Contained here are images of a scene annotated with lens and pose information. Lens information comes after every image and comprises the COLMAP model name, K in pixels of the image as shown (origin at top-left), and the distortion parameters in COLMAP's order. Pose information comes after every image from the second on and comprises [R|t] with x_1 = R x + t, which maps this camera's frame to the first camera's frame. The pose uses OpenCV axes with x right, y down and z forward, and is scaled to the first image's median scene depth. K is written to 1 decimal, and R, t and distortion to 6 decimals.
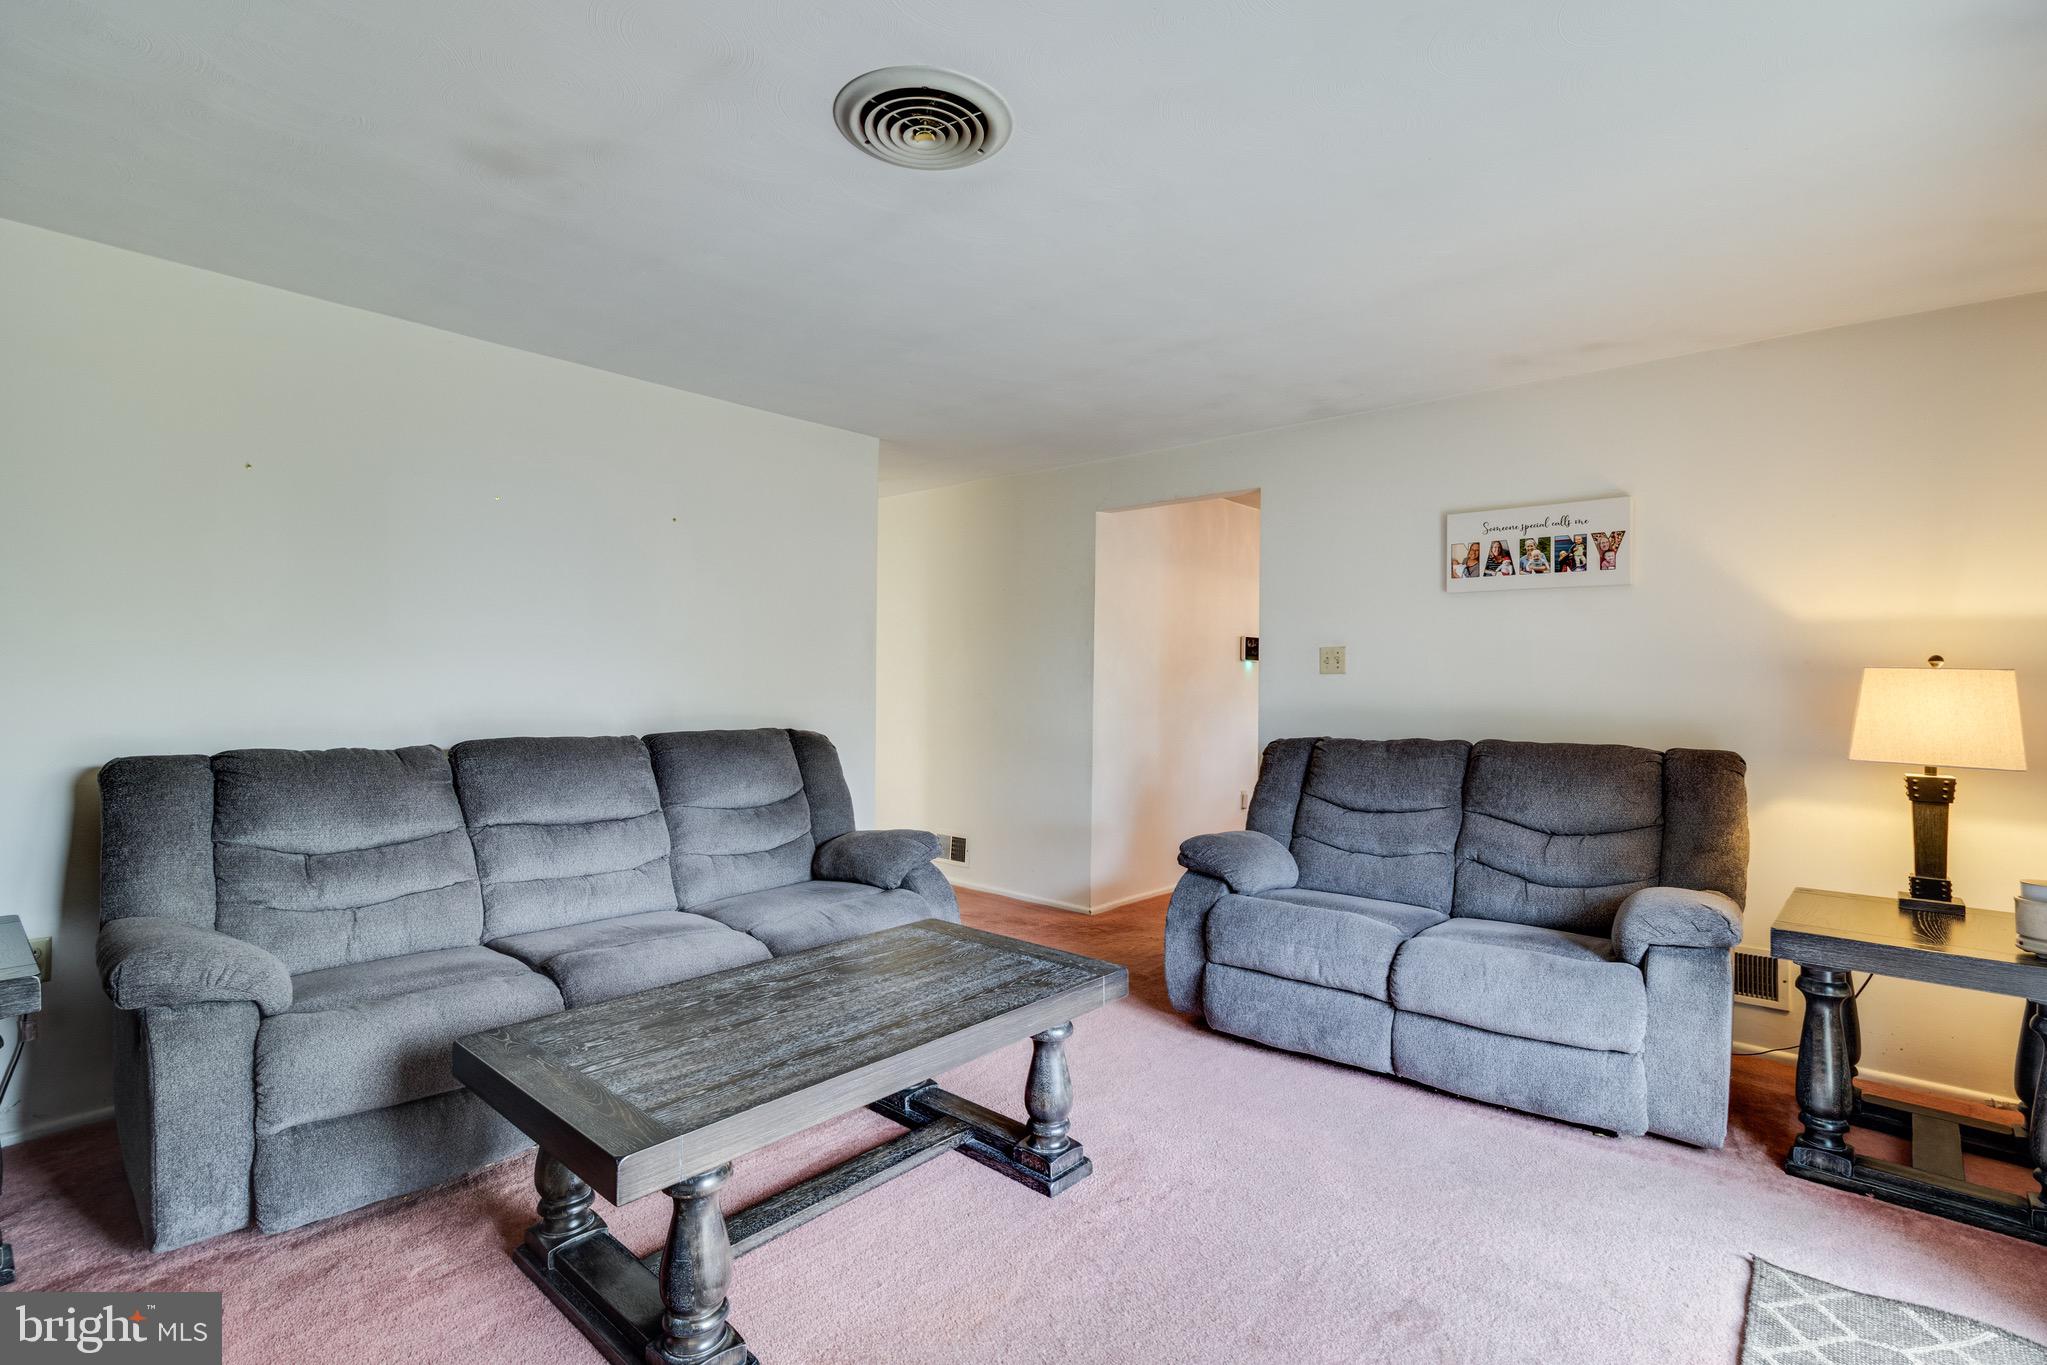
lens RADIAL K [[947.0, 0, 1025.3], [0, 947.0, 680.0], [0, 0, 1]] dist [0.002591, 0.000113]
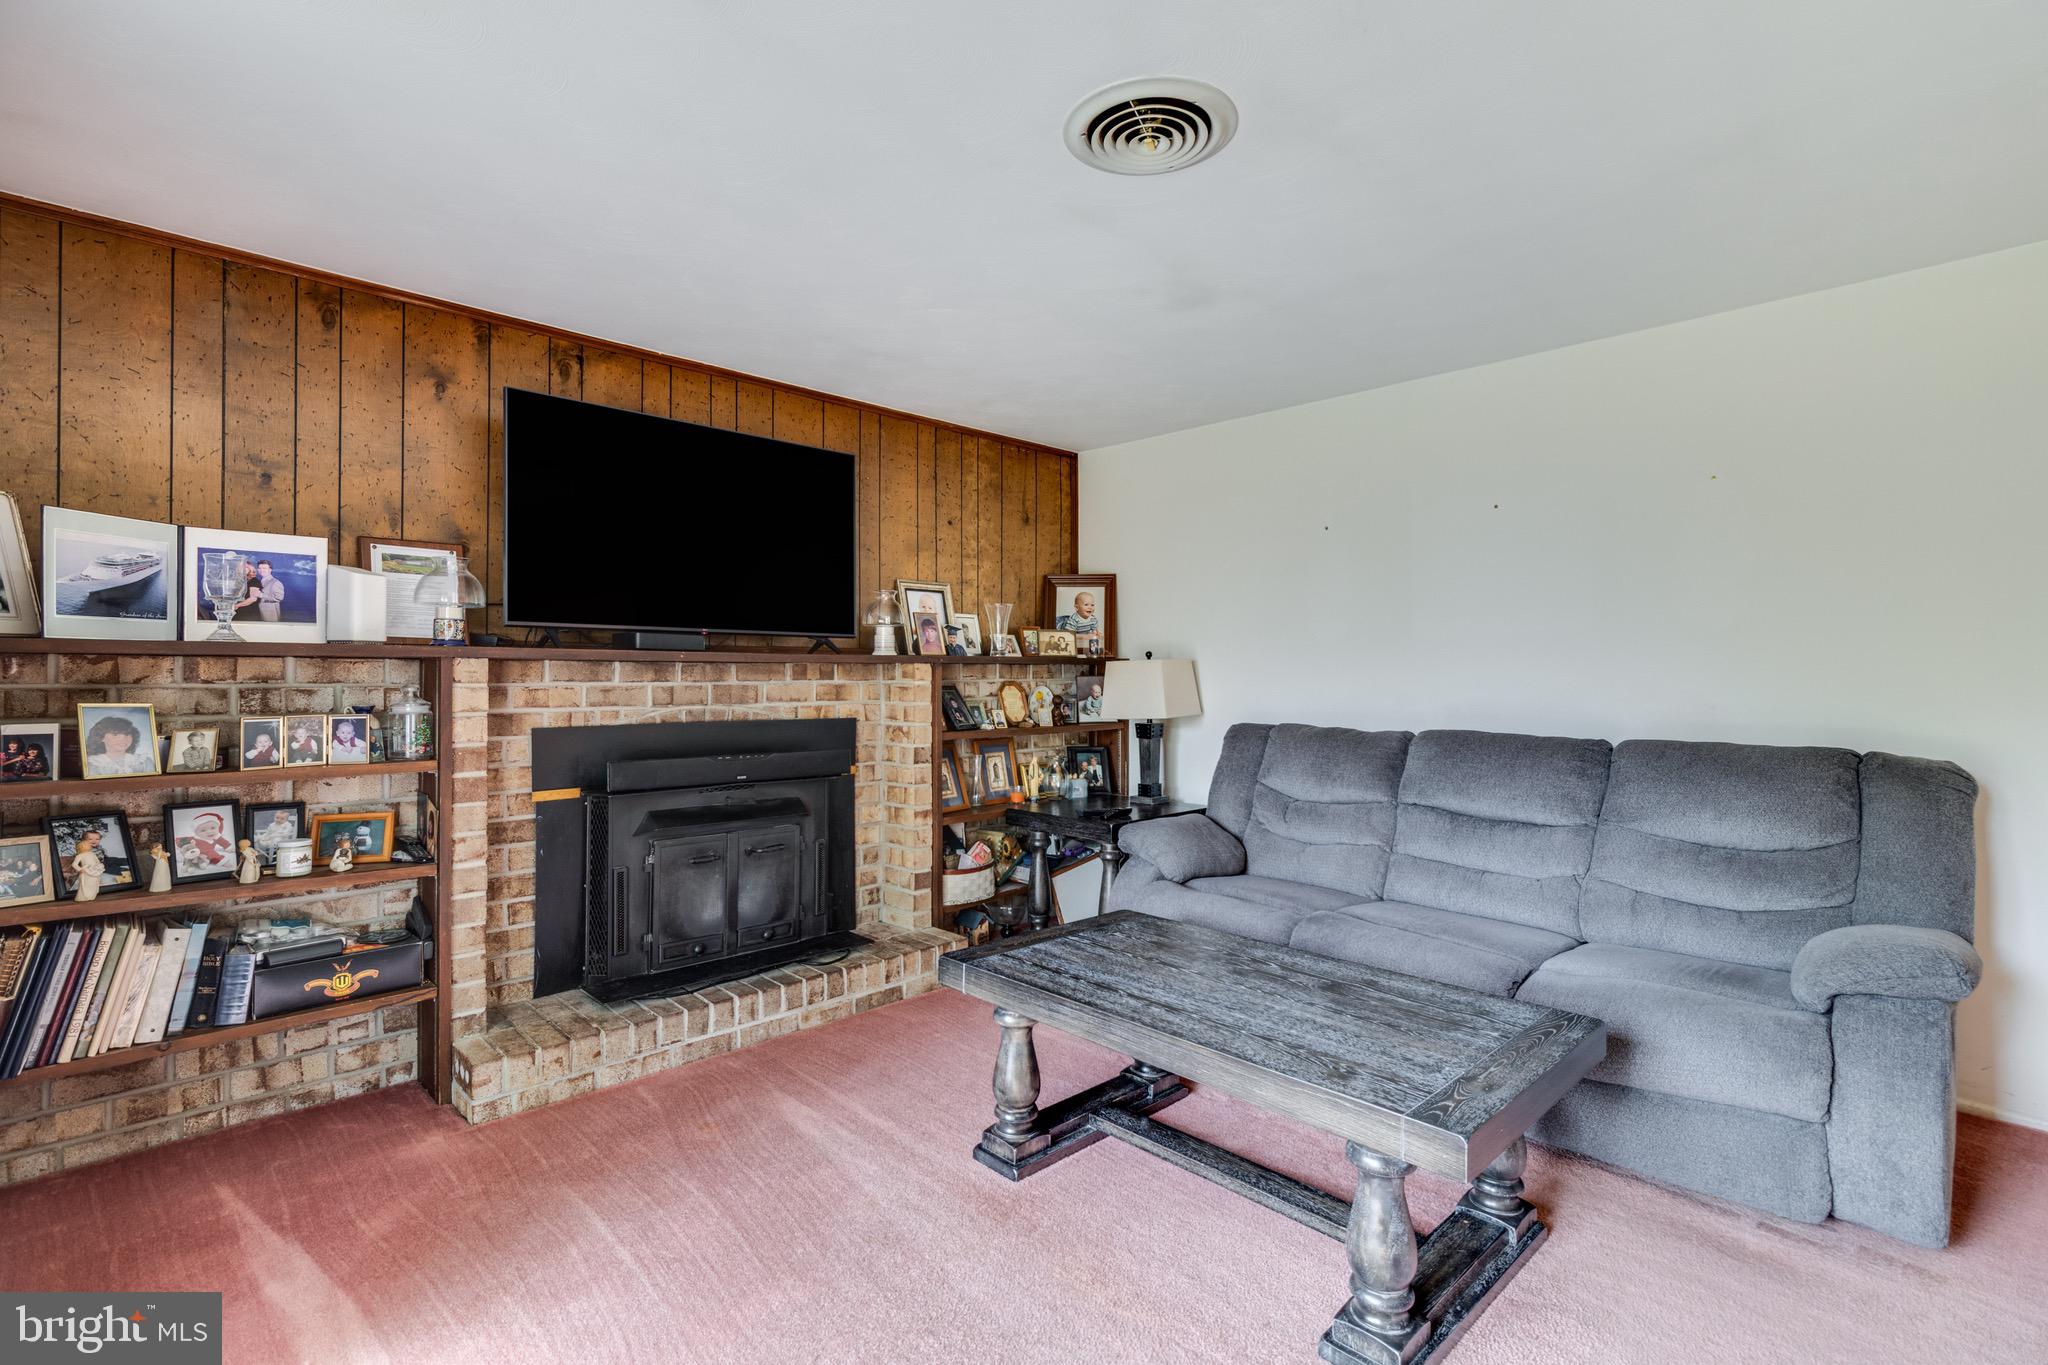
lens RADIAL K [[947.5, 0, 1025.7], [0, 947.5, 678.8], [0, 0, 1]] dist [0.002591, 0.000113]
pose [[-0.068573, -0.003090, -0.997641, 0.777431], [-0.010401, 0.999943, -0.002382, 0.015552], [0.997592, 0.010213, -0.068601, 0.804539]]
